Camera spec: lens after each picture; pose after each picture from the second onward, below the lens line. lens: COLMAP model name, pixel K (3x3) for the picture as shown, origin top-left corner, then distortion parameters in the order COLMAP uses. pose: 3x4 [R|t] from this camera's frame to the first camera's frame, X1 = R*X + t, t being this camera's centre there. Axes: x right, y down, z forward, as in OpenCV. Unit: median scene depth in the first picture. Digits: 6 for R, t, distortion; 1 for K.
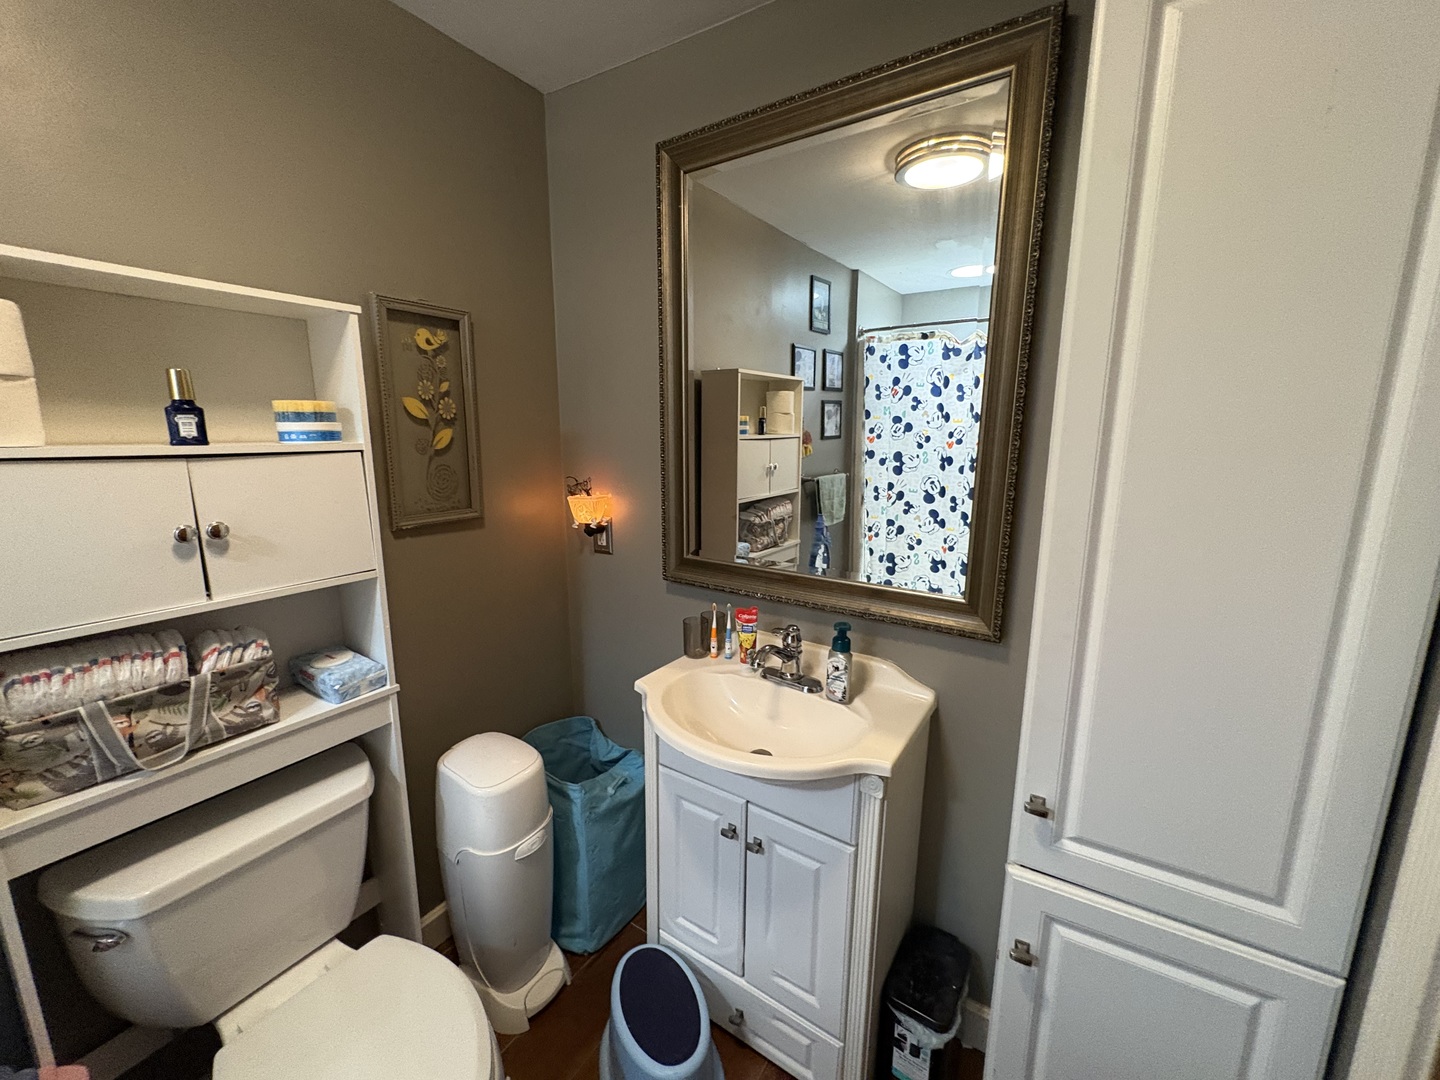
lens RADIAL K [[575.2, 0, 720.0], [0, 575.2, 540.0], [0, 0, 1]] dist [0.000981, 0.000075]
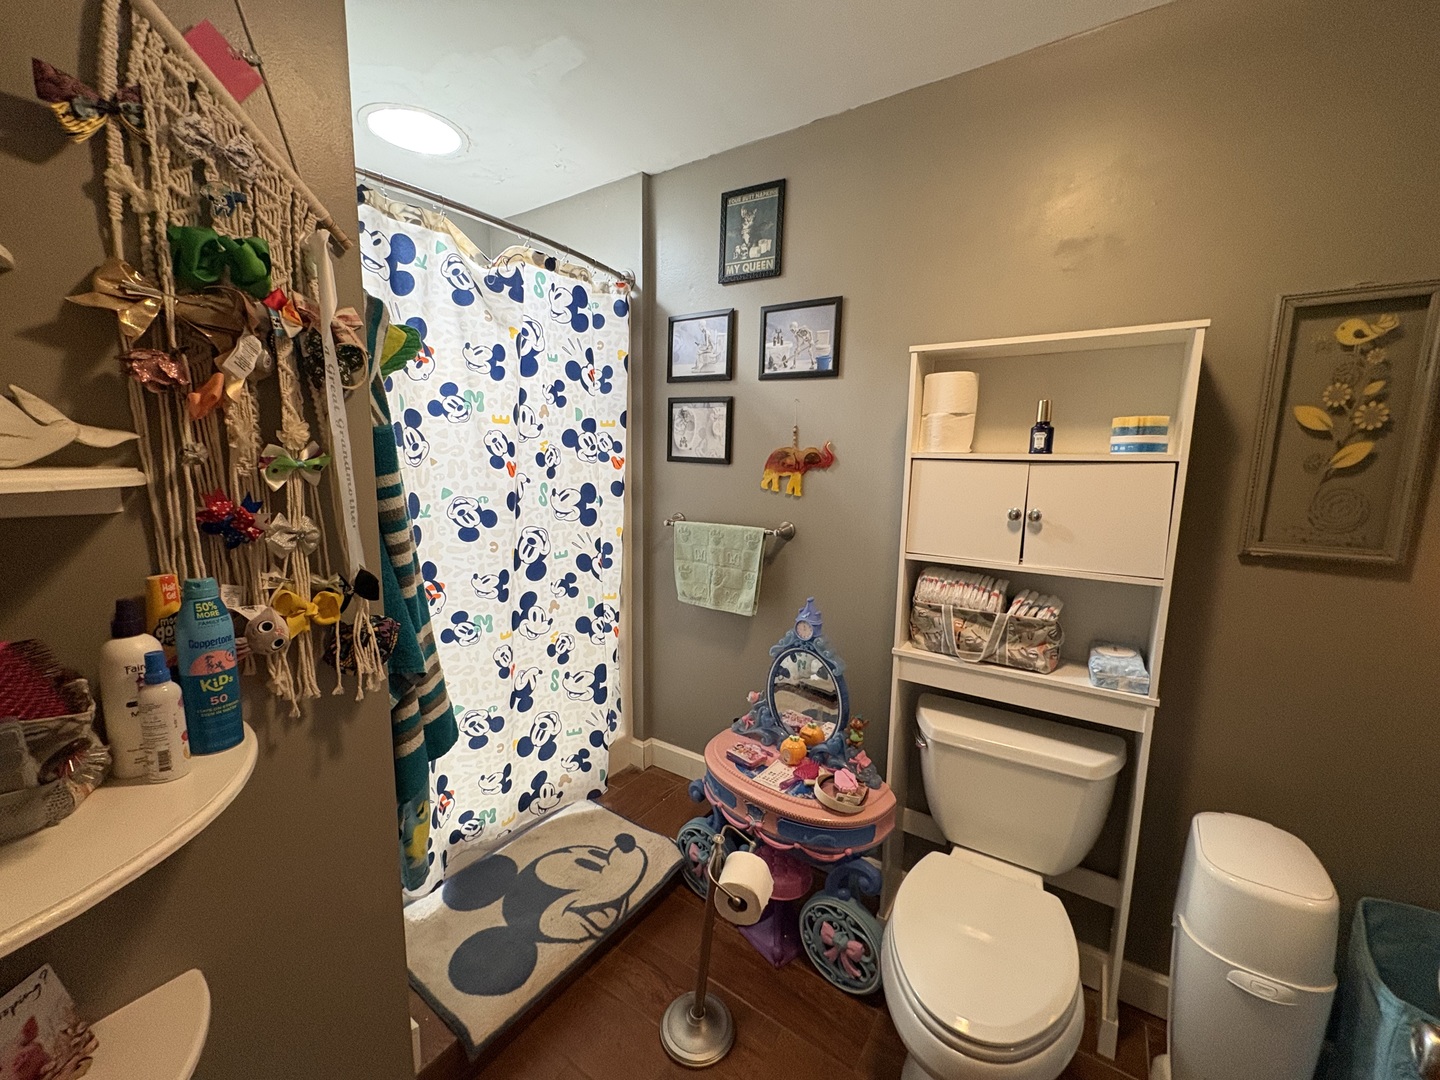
lens RADIAL K [[575.2, 0, 720.0], [0, 575.2, 540.0], [0, 0, 1]] dist [0.000981, 0.000075]
pose [[-0.019566, 0.140843, -0.989839, 0.449286], [-0.198942, 0.969683, 0.141908, -0.005046], [0.979816, 0.199697, 0.009047, 0.234928]]
